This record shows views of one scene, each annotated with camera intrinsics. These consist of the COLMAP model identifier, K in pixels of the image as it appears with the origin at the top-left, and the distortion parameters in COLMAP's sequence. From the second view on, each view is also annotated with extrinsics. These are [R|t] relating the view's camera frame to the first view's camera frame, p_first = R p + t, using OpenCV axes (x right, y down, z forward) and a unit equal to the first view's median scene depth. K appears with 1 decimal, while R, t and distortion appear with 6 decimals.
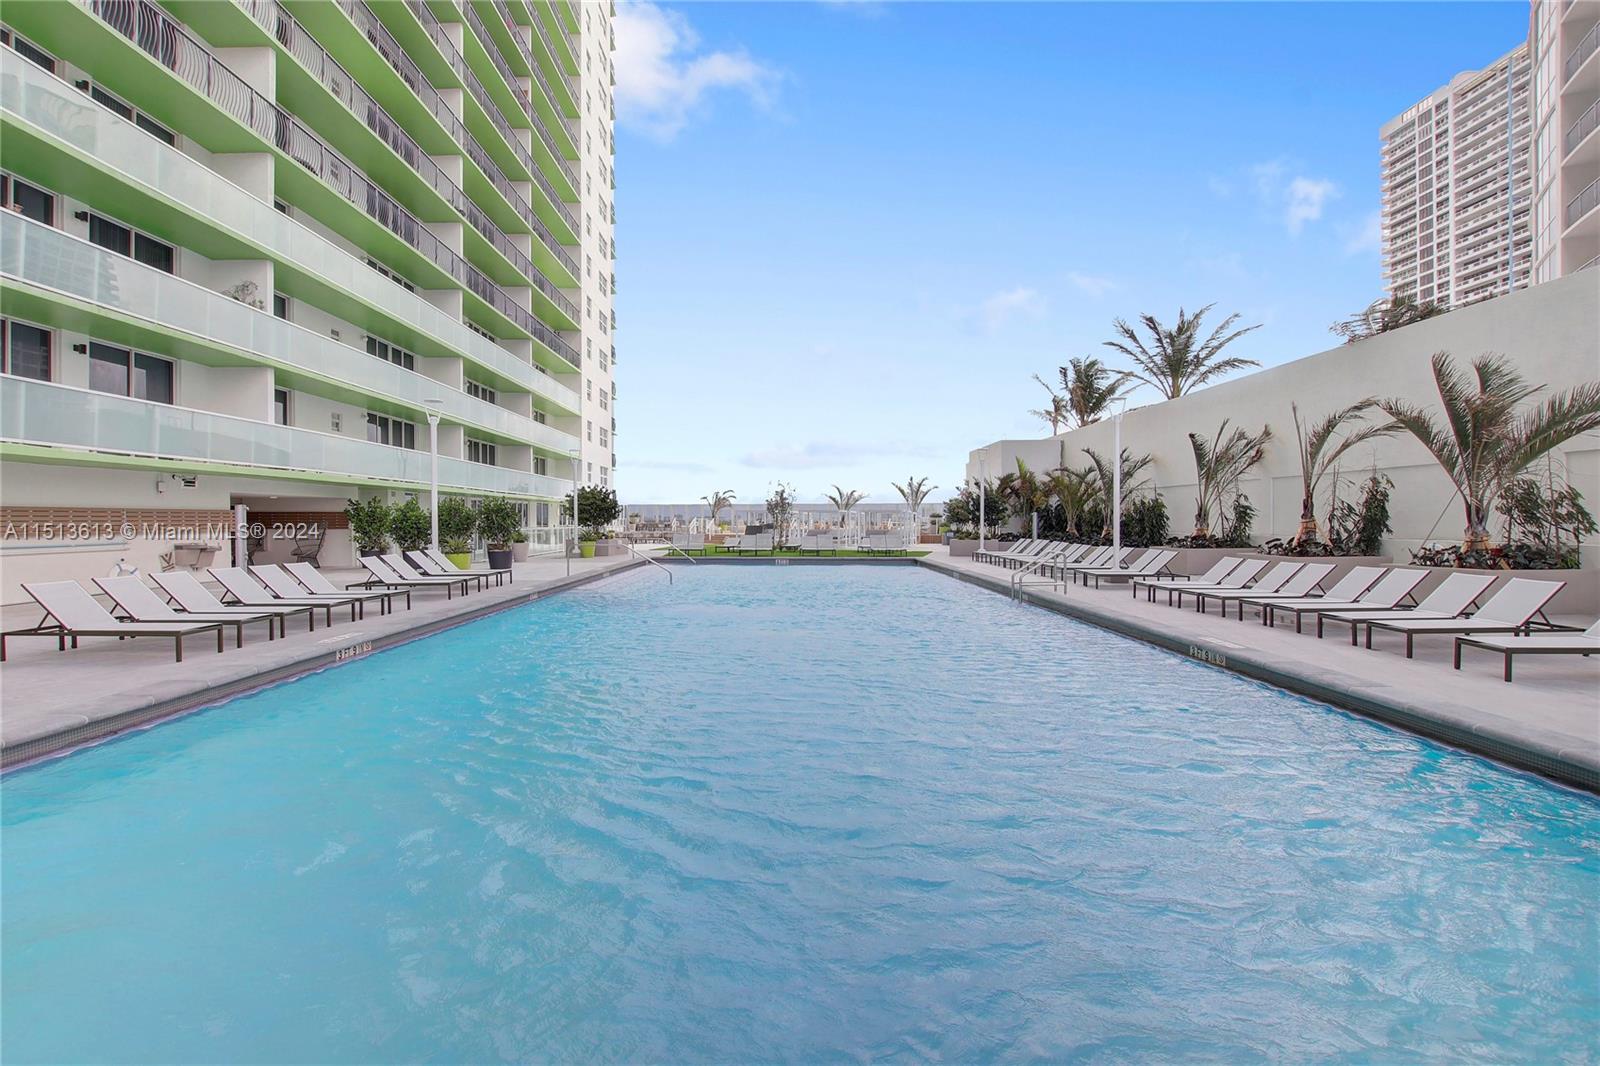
lens RADIAL K [[731.9, 0, 806.4], [0, 731.9, 525.3], [0, 0, 1]] dist [-0.002147, -0.001151]
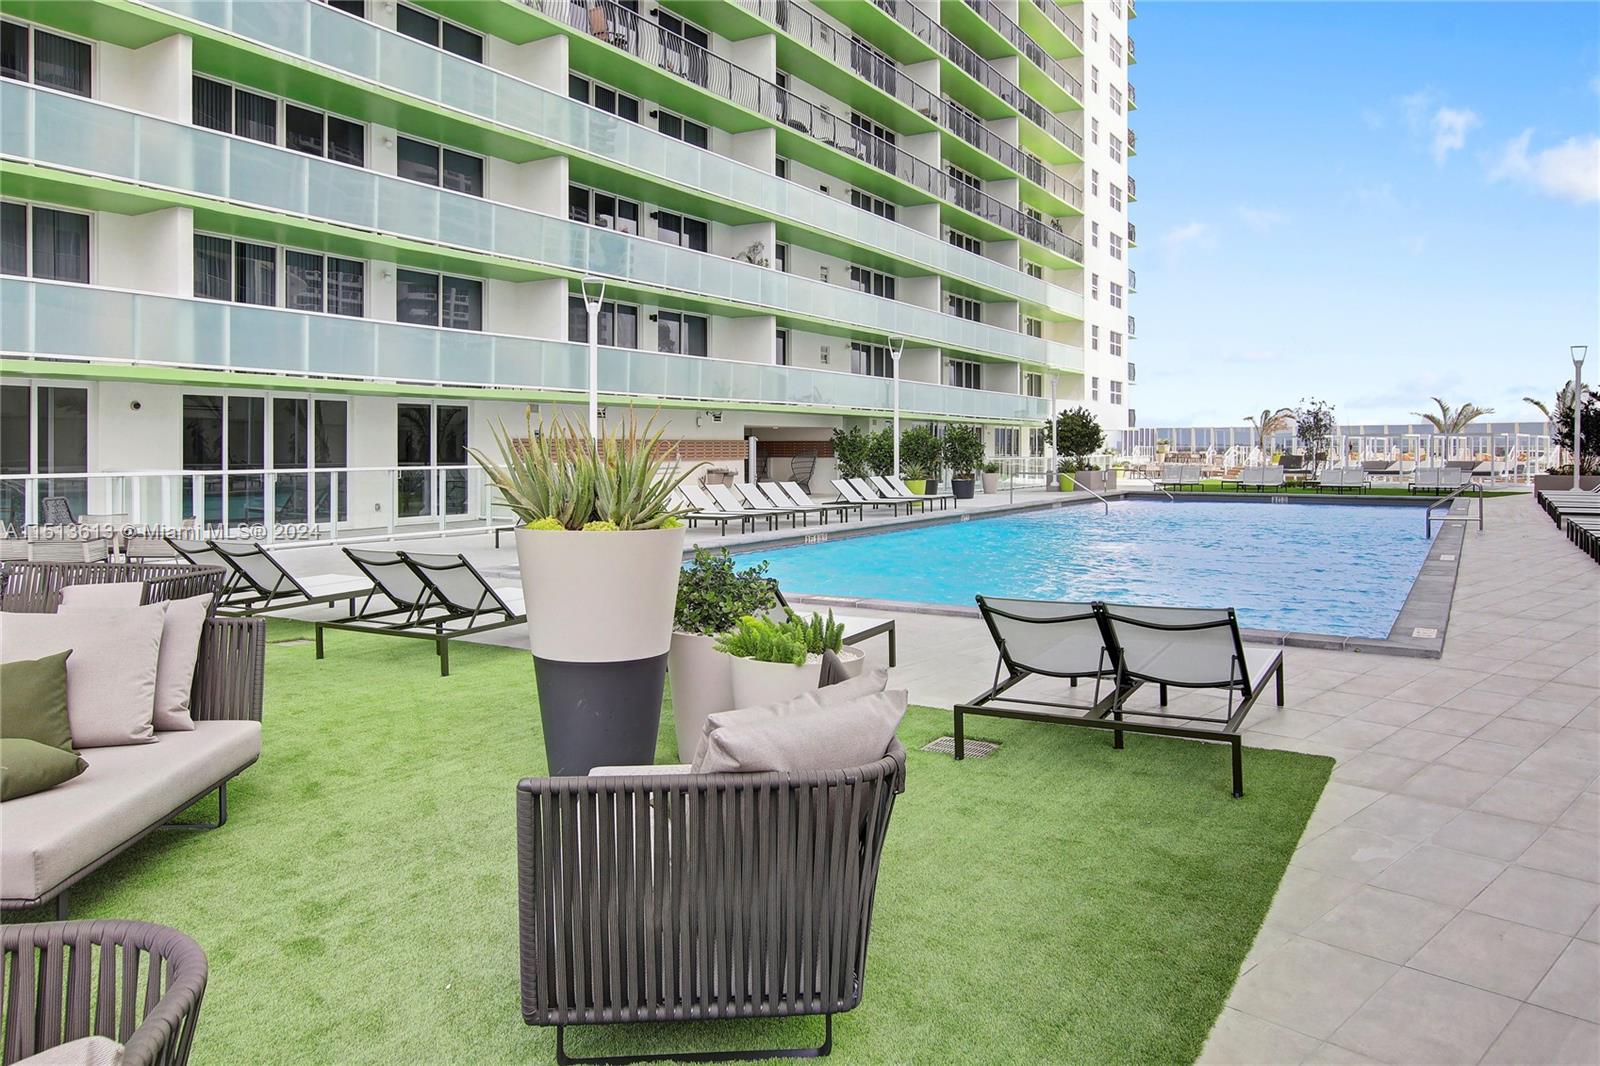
lens RADIAL K [[1111.1, 0, 810.6], [0, 1111.1, 525.2], [0, 0, 1]] dist [-0.028963, 0.002227]
pose [[0.822600, 0.035657, -0.567501, 0.214879], [-0.000671, 0.998092, 0.061739, 0.003114], [0.568620, -0.050406, 0.821055, -0.281201]]
